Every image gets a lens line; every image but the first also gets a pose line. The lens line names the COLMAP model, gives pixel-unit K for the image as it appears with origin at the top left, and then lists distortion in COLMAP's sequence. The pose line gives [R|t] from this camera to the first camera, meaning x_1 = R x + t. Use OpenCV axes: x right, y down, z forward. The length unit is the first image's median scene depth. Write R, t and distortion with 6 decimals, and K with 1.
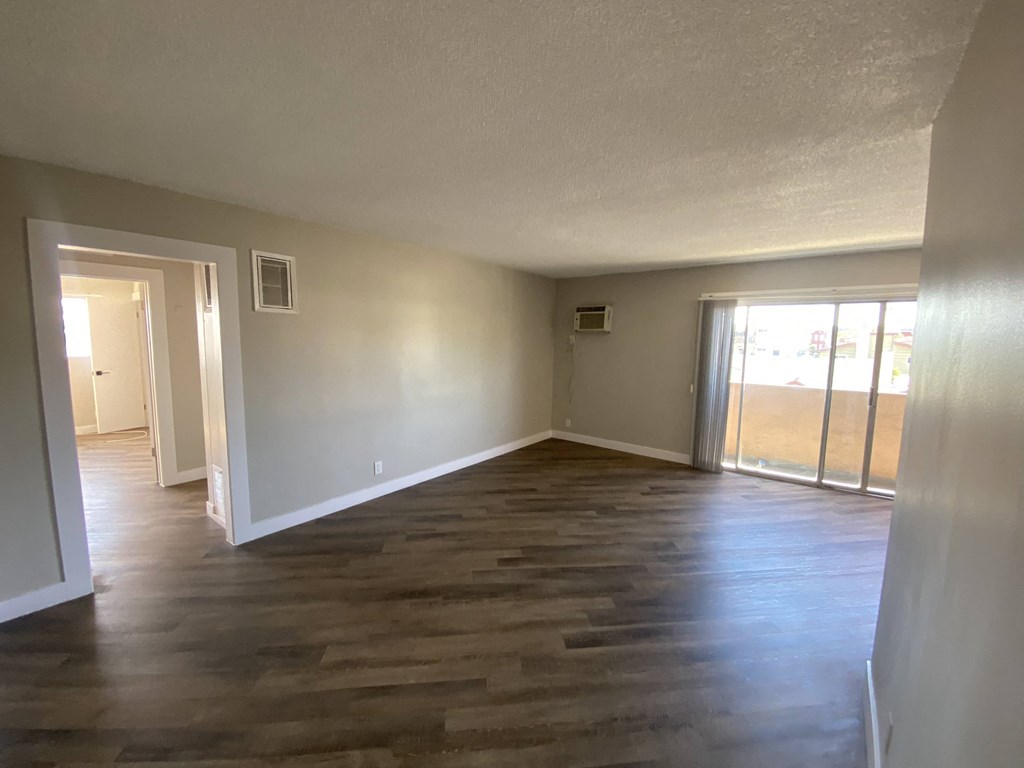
lens RADIAL K [[416.1, 0, 512.0], [0, 416.1, 384.0], [0, 0, 1]] dist [0.050113, -0.026976]
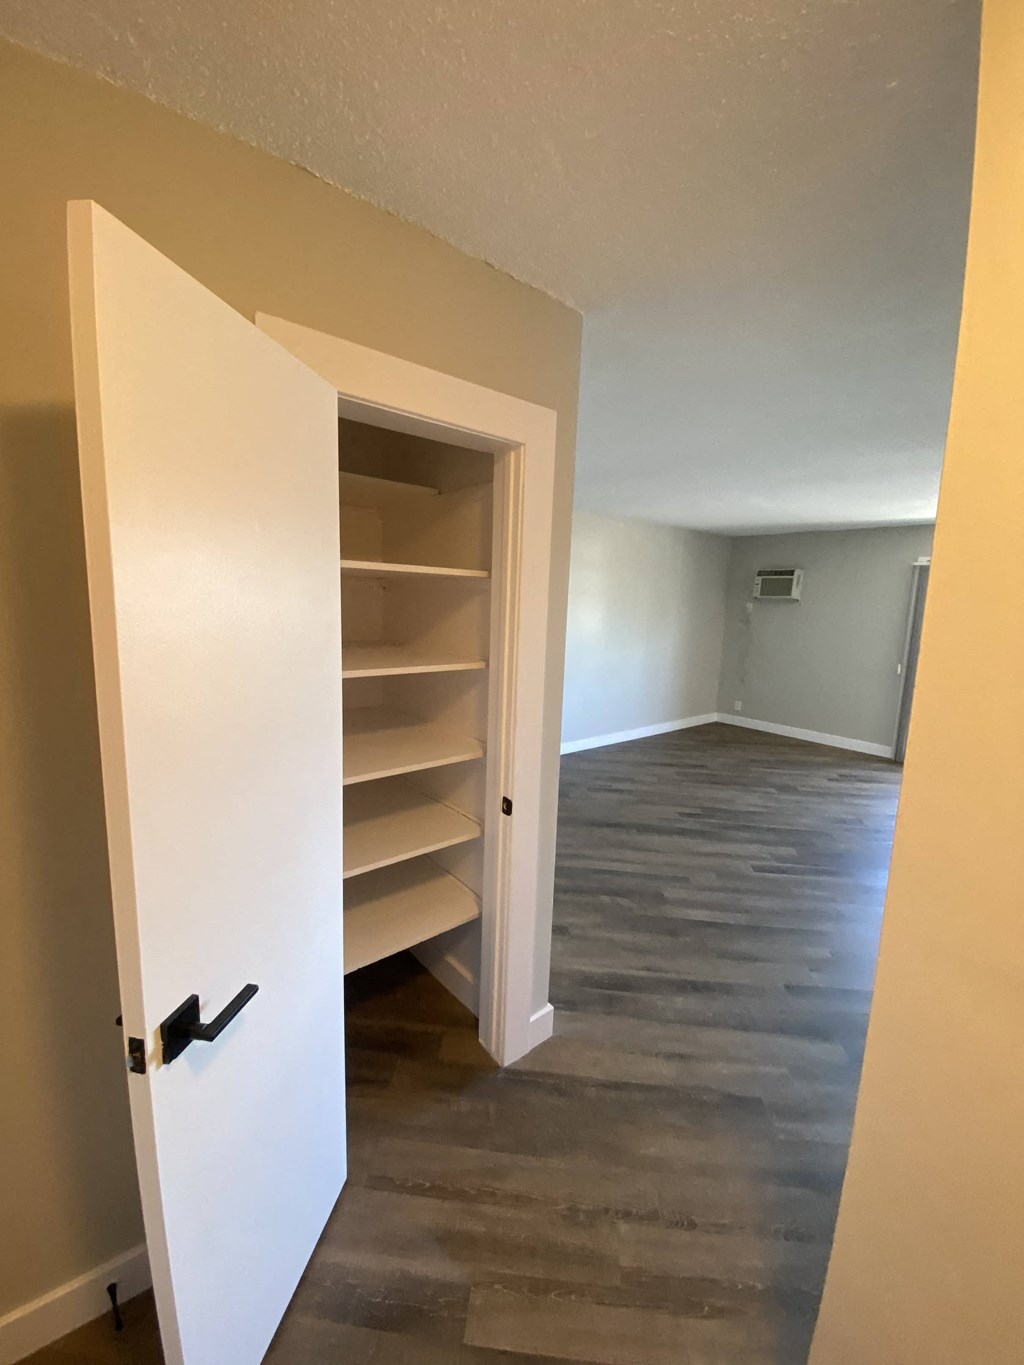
lens RADIAL K [[558.2, 0, 512.0], [0, 558.2, 682.5], [0, 0, 1]] dist [0.019017, -0.019439]
pose [[0.975725, 0.049300, -0.213379, -0.119767], [-0.042611, 0.998449, 0.035836, 0.039819], [0.214815, -0.025874, 0.976312, -0.354658]]
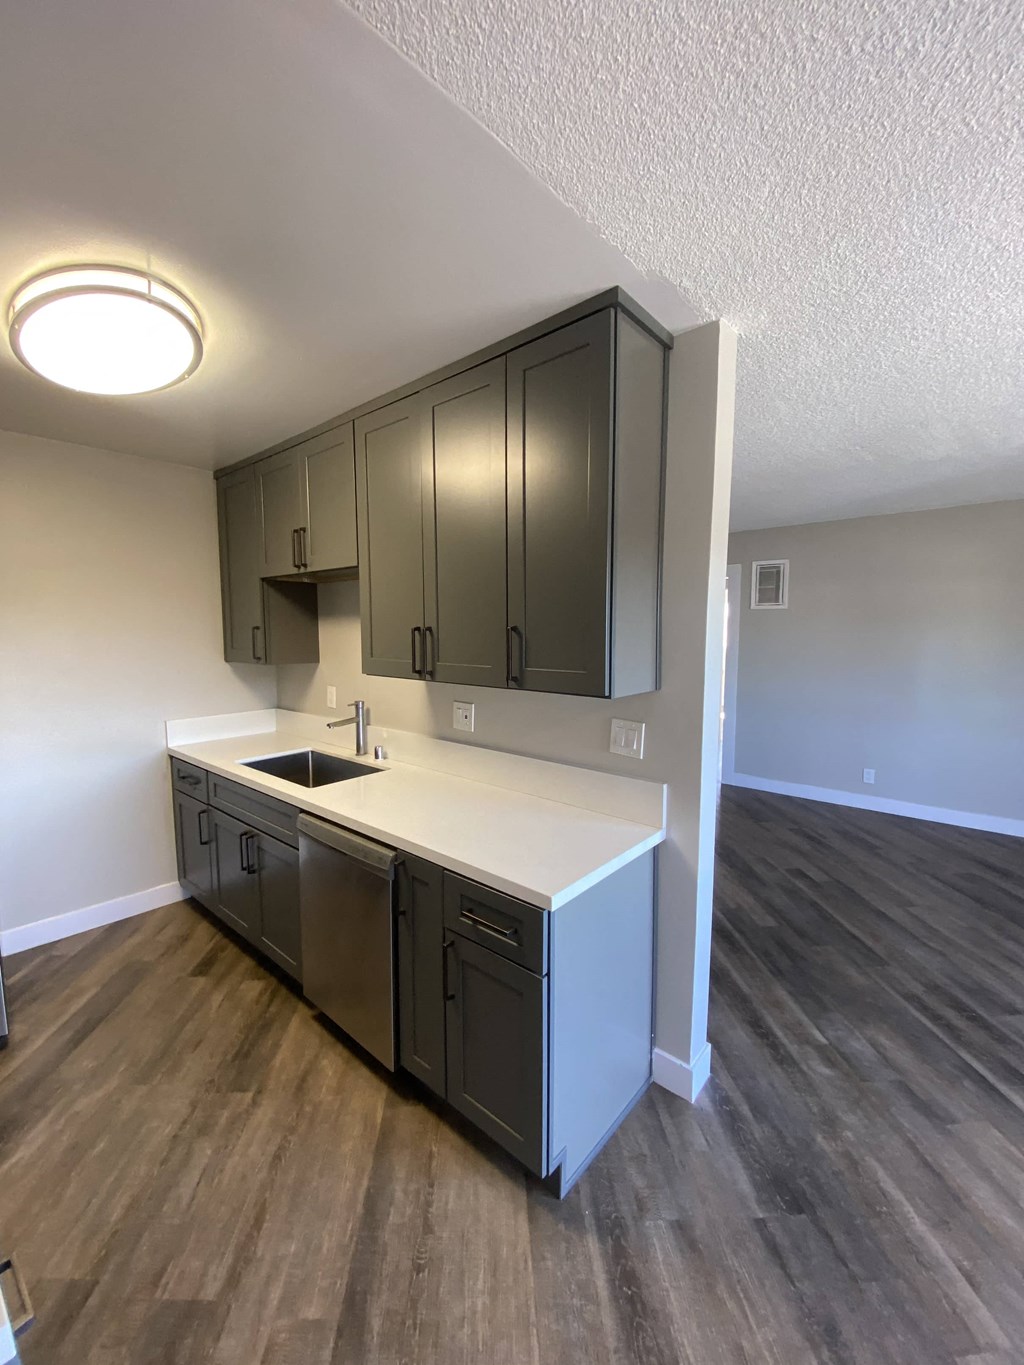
lens RADIAL K [[558.2, 0, 512.0], [0, 558.2, 682.5], [0, 0, 1]] dist [0.019017, -0.019439]
pose [[-0.073301, 0.077054, -0.994329, 0.884890], [-0.109487, 0.990363, 0.084818, -0.011796], [0.991282, 0.115083, -0.064159, 0.313447]]
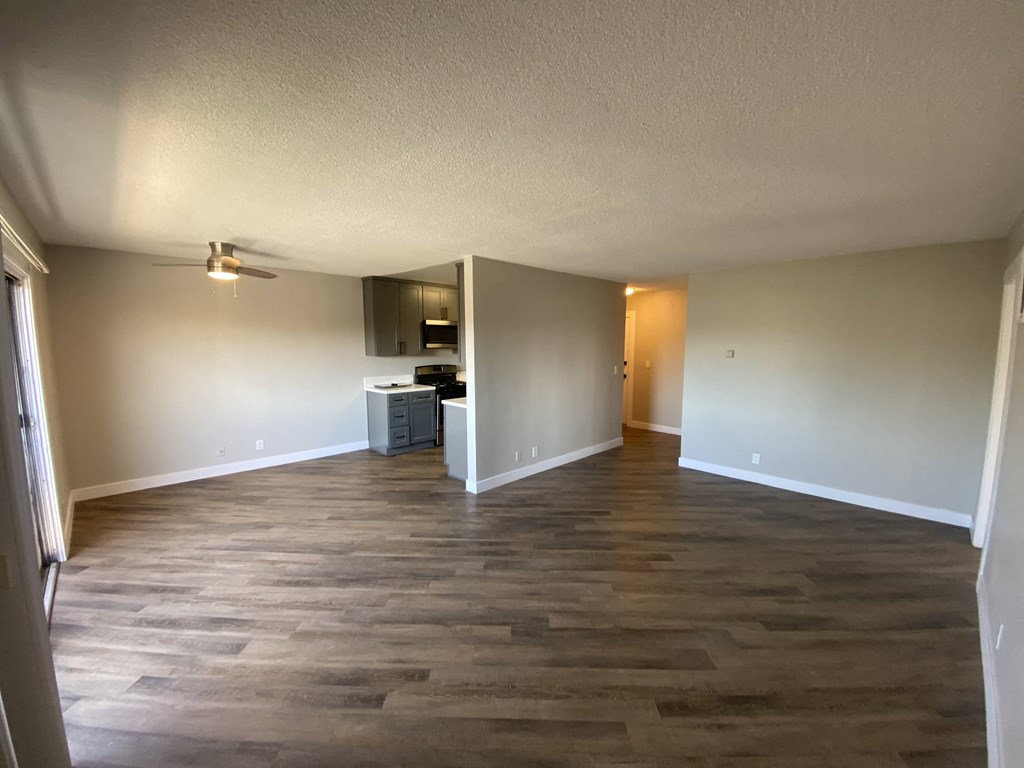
lens RADIAL K [[416.1, 0, 512.0], [0, 416.1, 384.0], [0, 0, 1]] dist [0.050113, -0.026976]
pose [[-0.988588, -0.039847, 0.145278, 0.168653], [-0.006891, 0.975335, 0.220624, -0.176478], [-0.150486, 0.217105, -0.964479, 1.474698]]
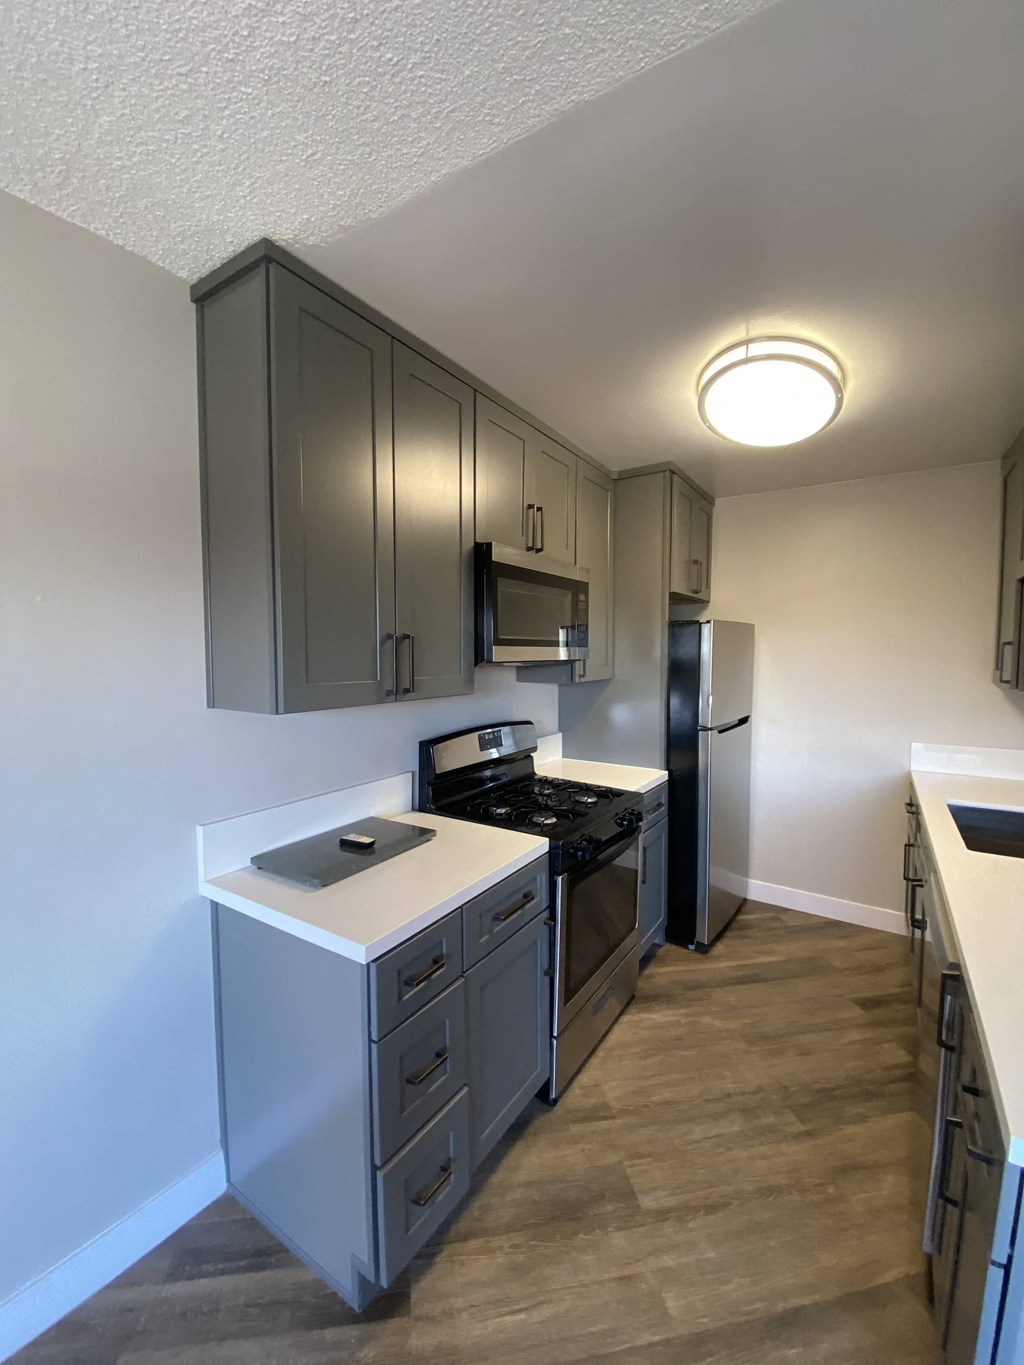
lens RADIAL K [[558.2, 0, 512.0], [0, 558.2, 682.5], [0, 0, 1]] dist [0.019017, -0.019439]
pose [[-0.997576, -0.015719, -0.067781, 0.717526], [-0.026936, 0.985436, 0.167898, -0.029691], [0.064155, 0.169316, -0.983471, 0.485025]]
